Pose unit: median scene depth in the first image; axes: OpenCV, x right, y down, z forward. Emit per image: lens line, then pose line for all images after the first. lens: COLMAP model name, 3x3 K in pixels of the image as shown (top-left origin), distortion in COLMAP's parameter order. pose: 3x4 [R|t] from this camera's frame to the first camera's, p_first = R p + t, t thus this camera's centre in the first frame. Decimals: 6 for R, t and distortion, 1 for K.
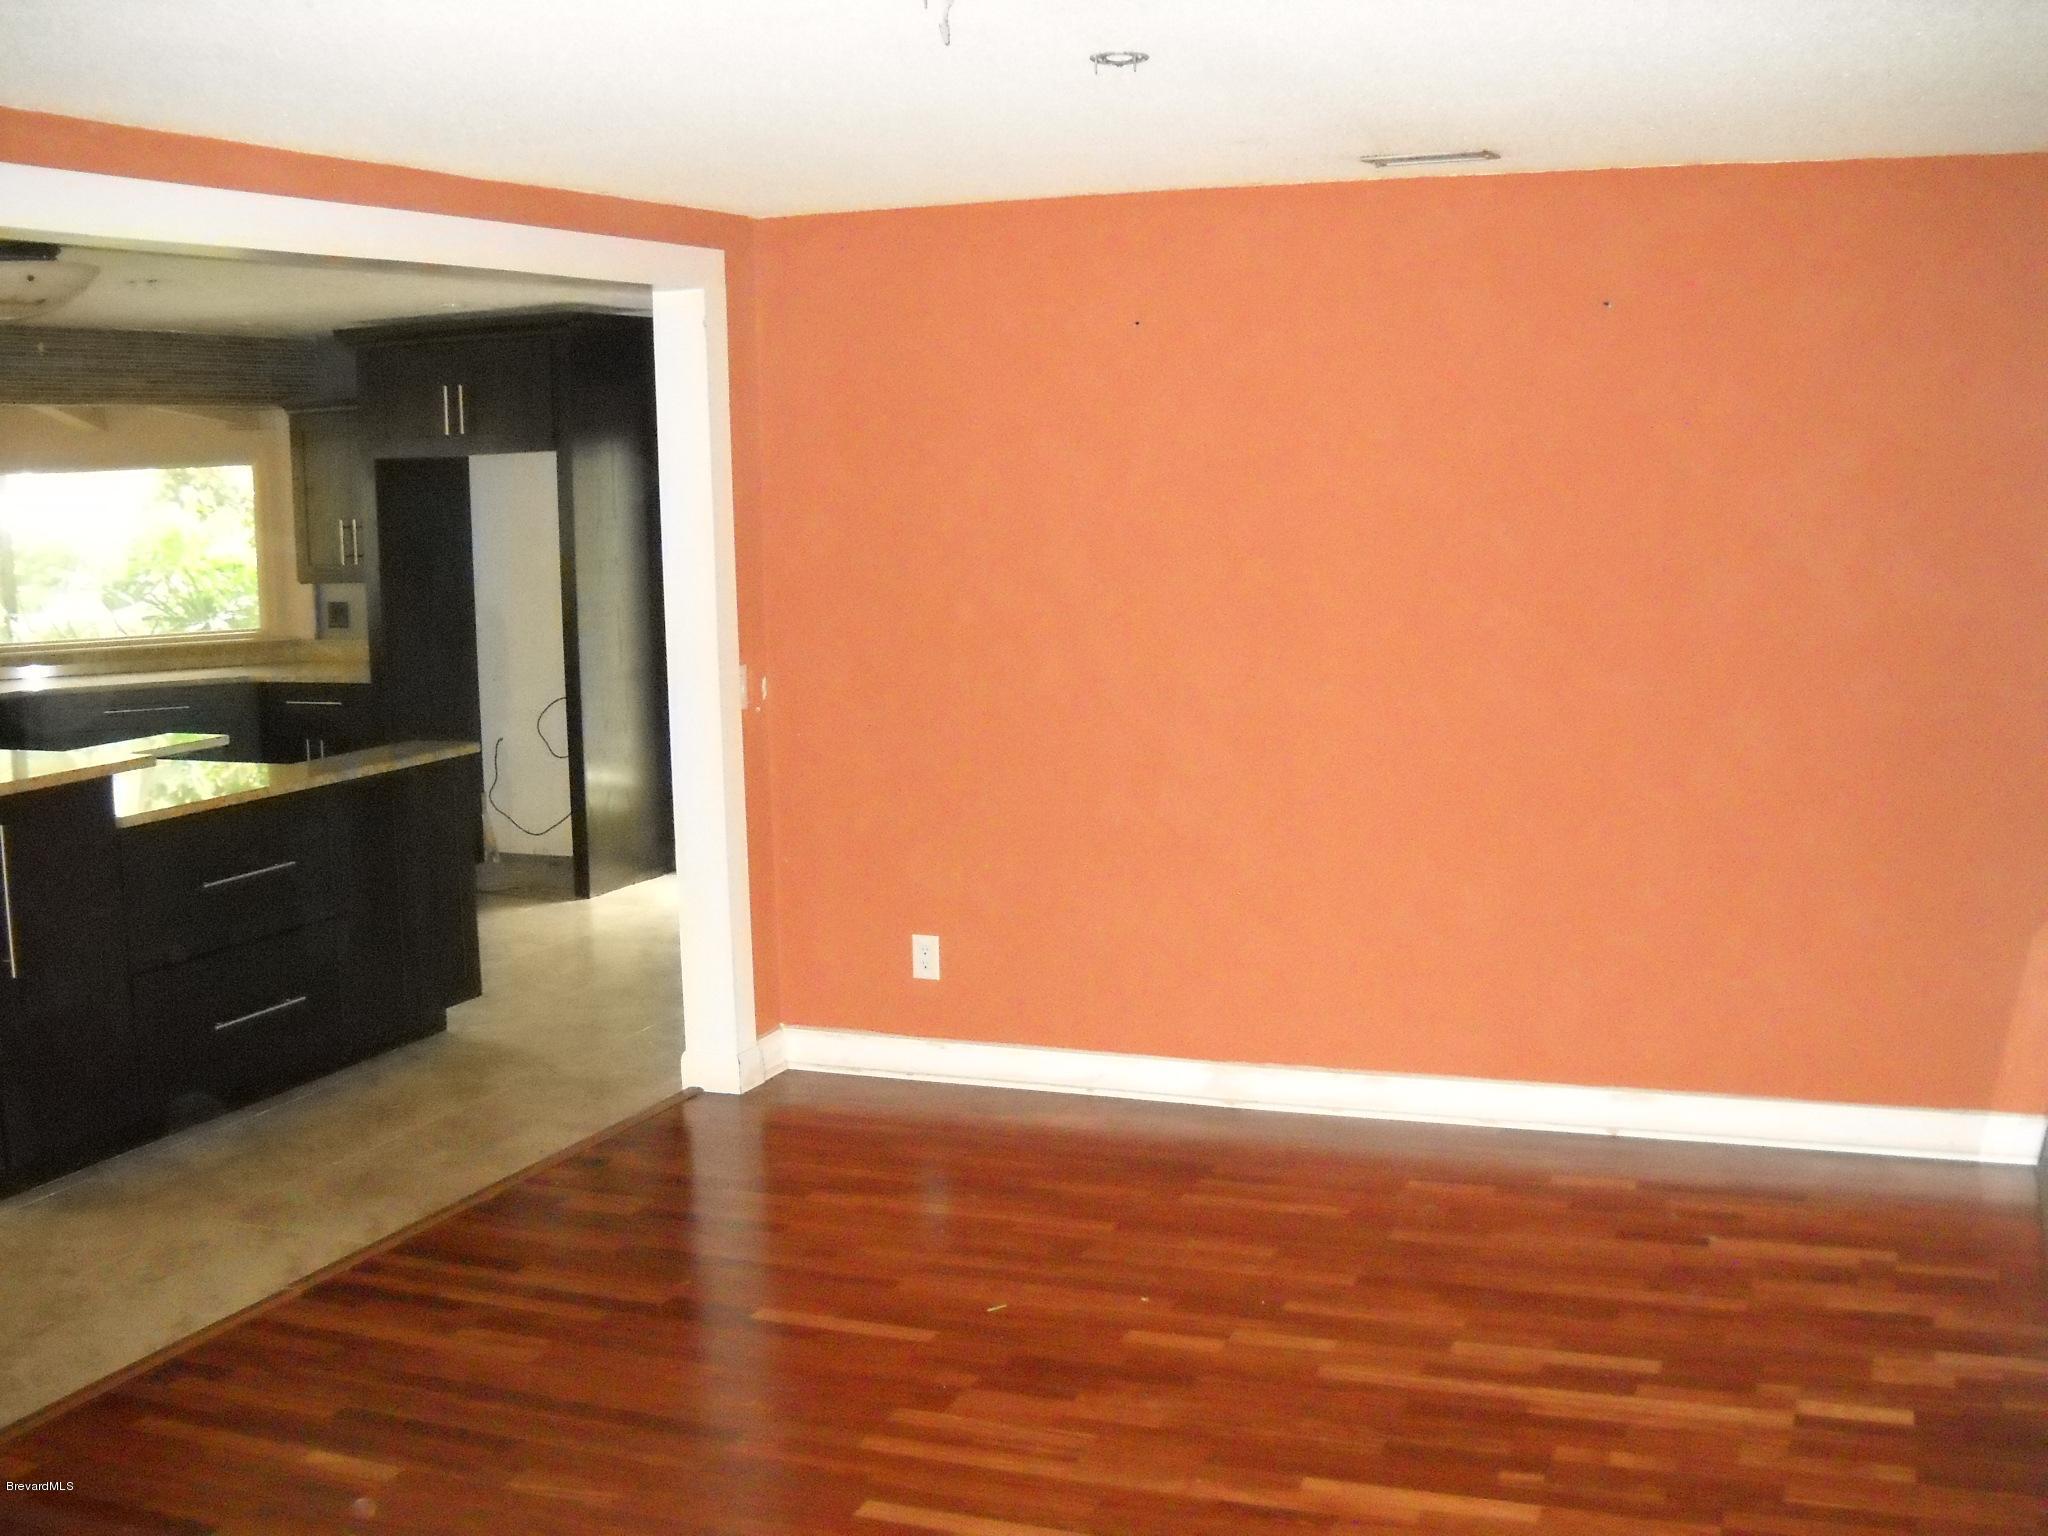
lens RADIAL K [[2314.6, 0, 1030.5], [0, 2314.6, 768.9], [0, 0, 1]] dist [-0.290249, 0.327330]
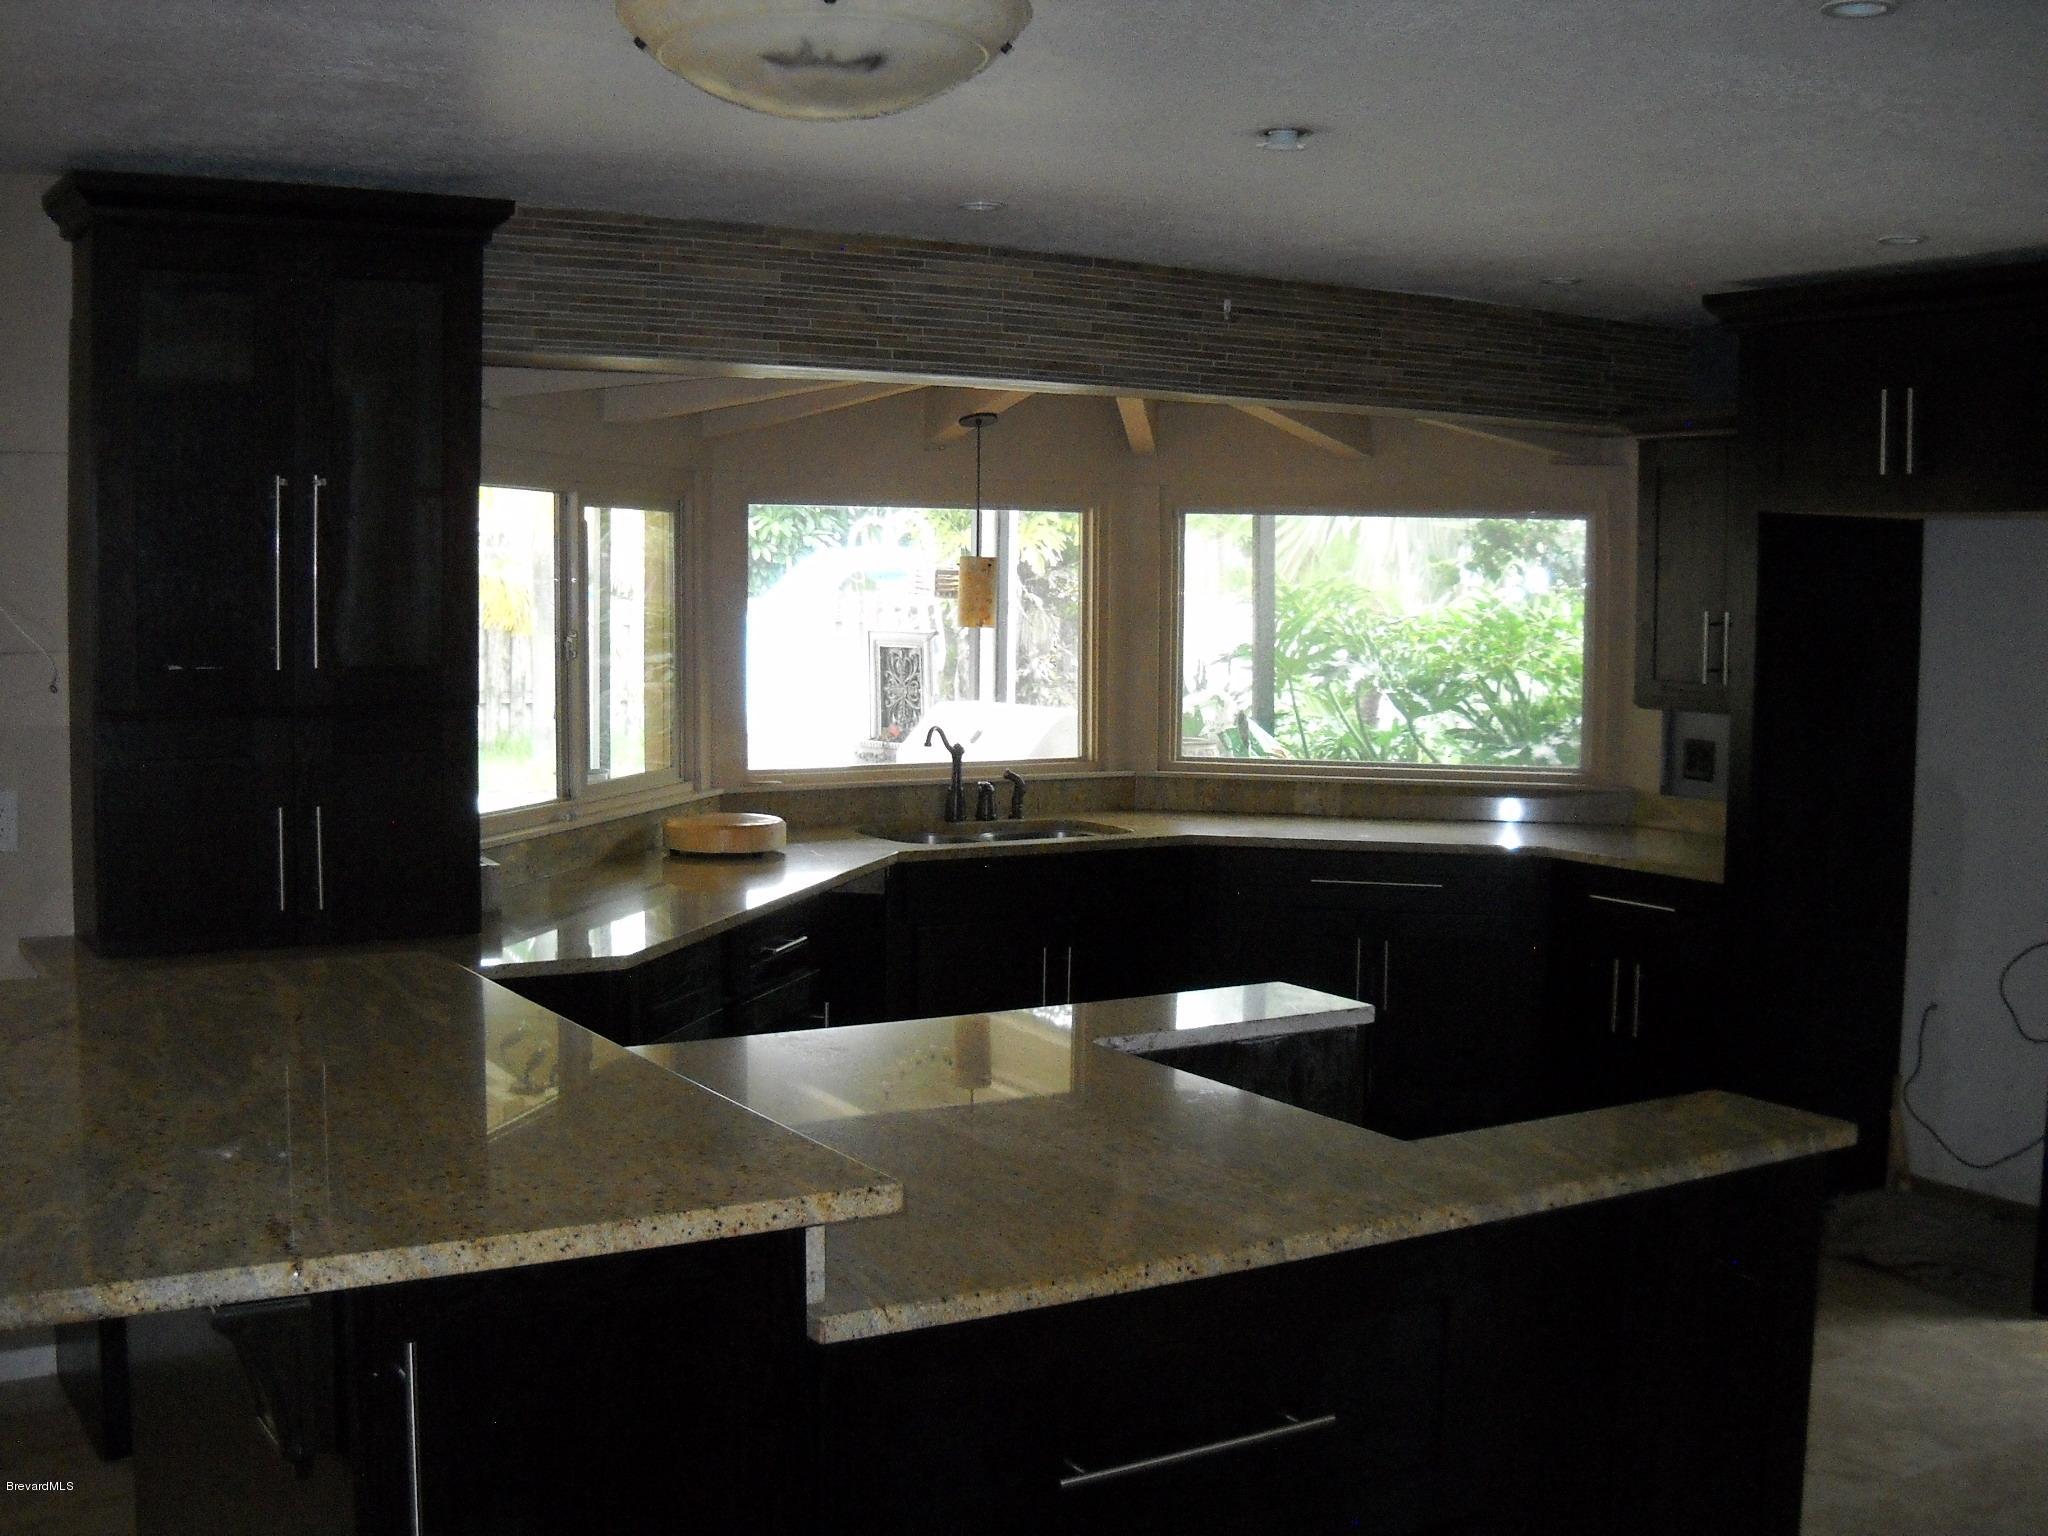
lens RADIAL K [[2312.2, 0, 1019.3], [0, 2312.2, 745.7], [0, 0, 1]] dist [-0.270436, 0.289049]
pose [[0.802780, 0.077681, -0.591193, -0.086468], [-0.110321, 0.993710, -0.019234, -0.040556], [0.585981, 0.080661, 0.806300, 0.386800]]
